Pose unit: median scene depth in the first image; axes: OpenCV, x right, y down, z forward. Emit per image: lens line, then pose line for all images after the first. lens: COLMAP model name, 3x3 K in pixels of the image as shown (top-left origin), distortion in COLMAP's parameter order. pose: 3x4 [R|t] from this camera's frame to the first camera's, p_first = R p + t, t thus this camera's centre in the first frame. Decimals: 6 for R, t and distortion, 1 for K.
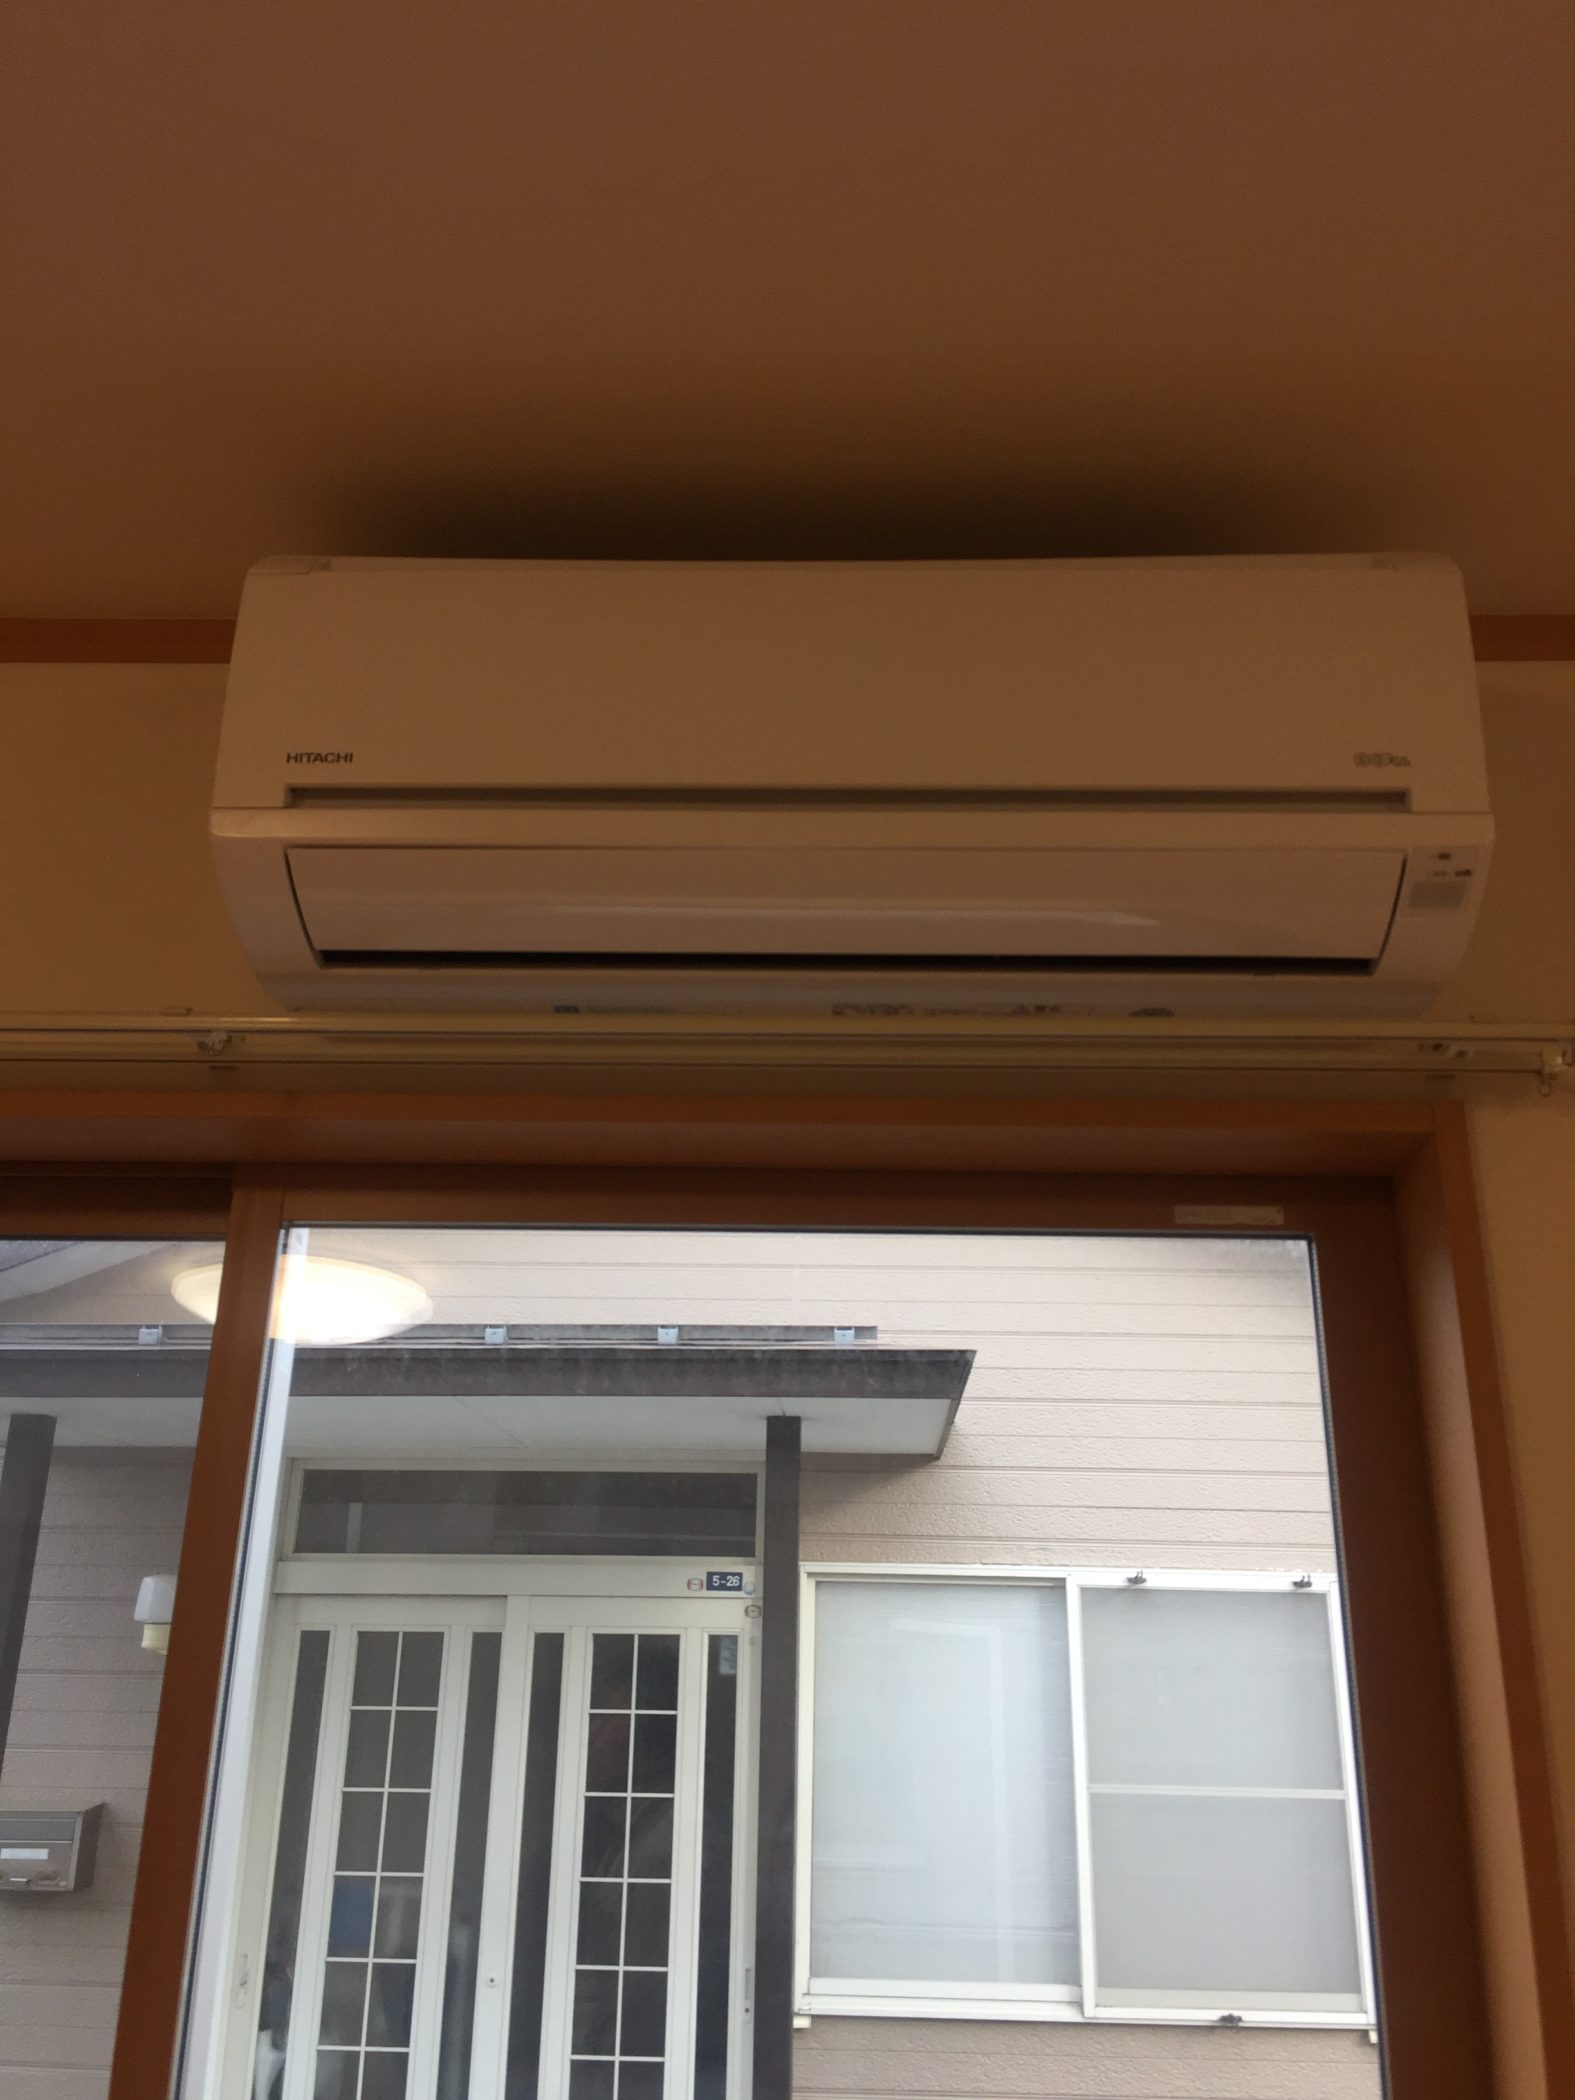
lens RADIAL K [[1824.3, 0, 787.5], [0, 1824.3, 1050.0], [0, 0, 1]] dist [0.047600, -0.003922]
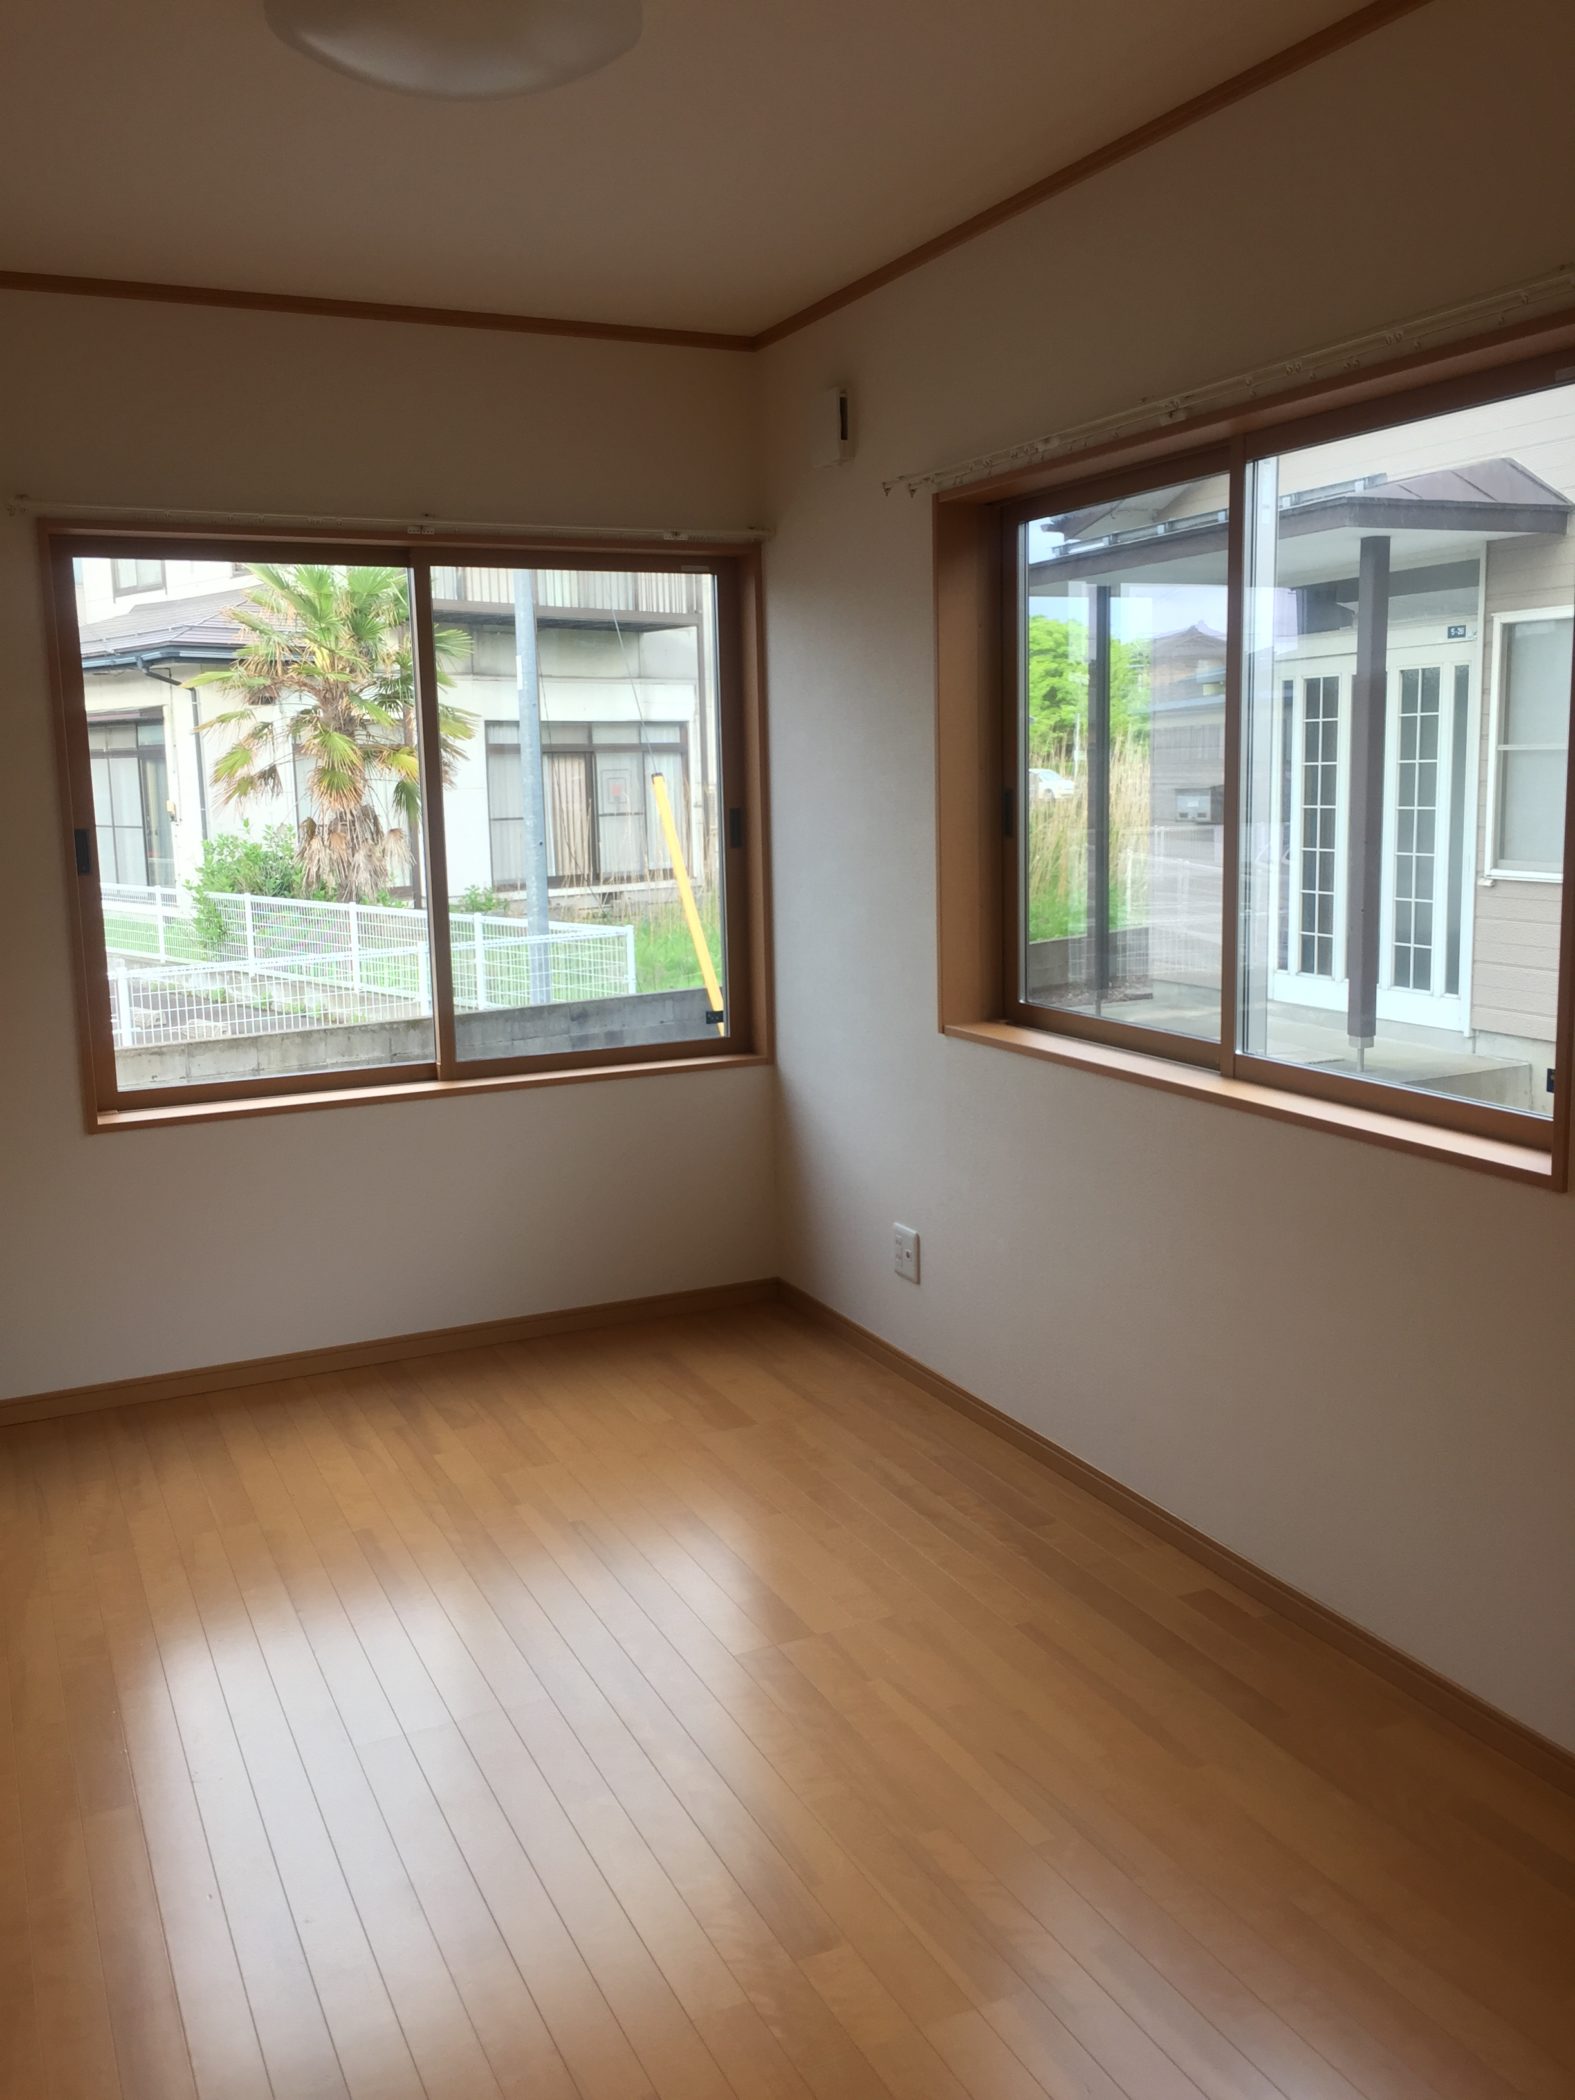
lens RADIAL K [[1824.3, 0, 787.5], [0, 1824.3, 1050.0], [0, 0, 1]] dist [0.047600, -0.003922]
pose [[0.433893, 0.110882, -0.894115, 1.138586], [0.353666, 0.891781, 0.282218, -0.029827], [0.828648, -0.438670, 0.347723, -0.150824]]
